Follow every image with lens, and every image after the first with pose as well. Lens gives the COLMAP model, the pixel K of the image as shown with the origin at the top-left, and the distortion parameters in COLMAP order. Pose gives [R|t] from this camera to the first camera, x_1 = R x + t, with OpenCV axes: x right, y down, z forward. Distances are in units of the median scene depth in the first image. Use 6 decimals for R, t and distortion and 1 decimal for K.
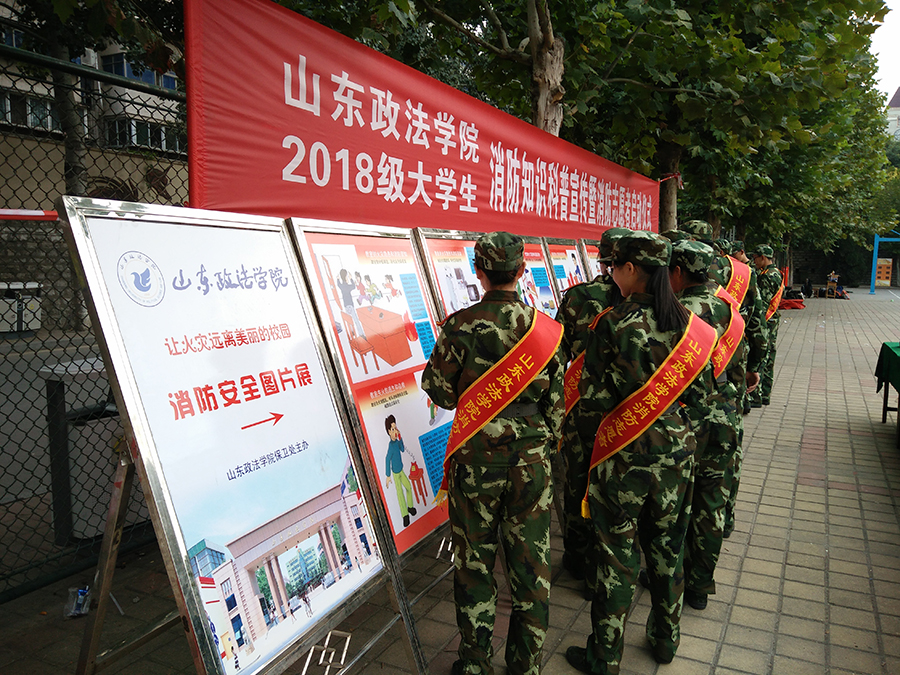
lens RADIAL K [[696.6, 0, 450.0], [0, 696.6, 337.5], [0, 0, 1]] dist [0.116783, -0.170052]
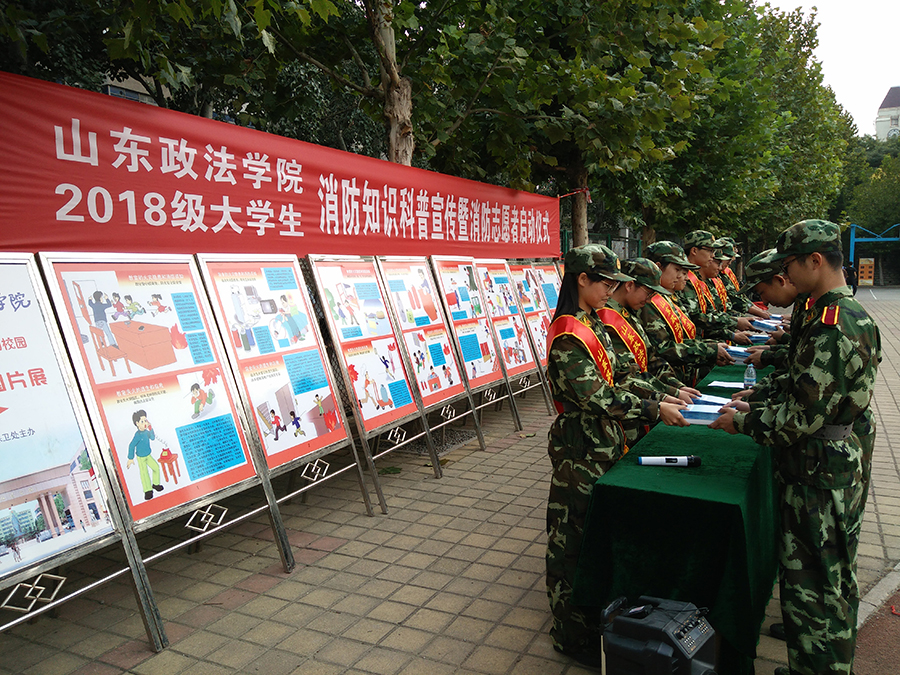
lens RADIAL K [[696.6, 0, 450.0], [0, 696.6, 337.5], [0, 0, 1]] dist [0.116783, -0.170052]
pose [[0.999382, -0.032121, -0.014256, 0.365725], [0.031837, 0.999298, -0.019728, 0.020657], [0.014880, 0.019262, 0.999704, -0.174840]]
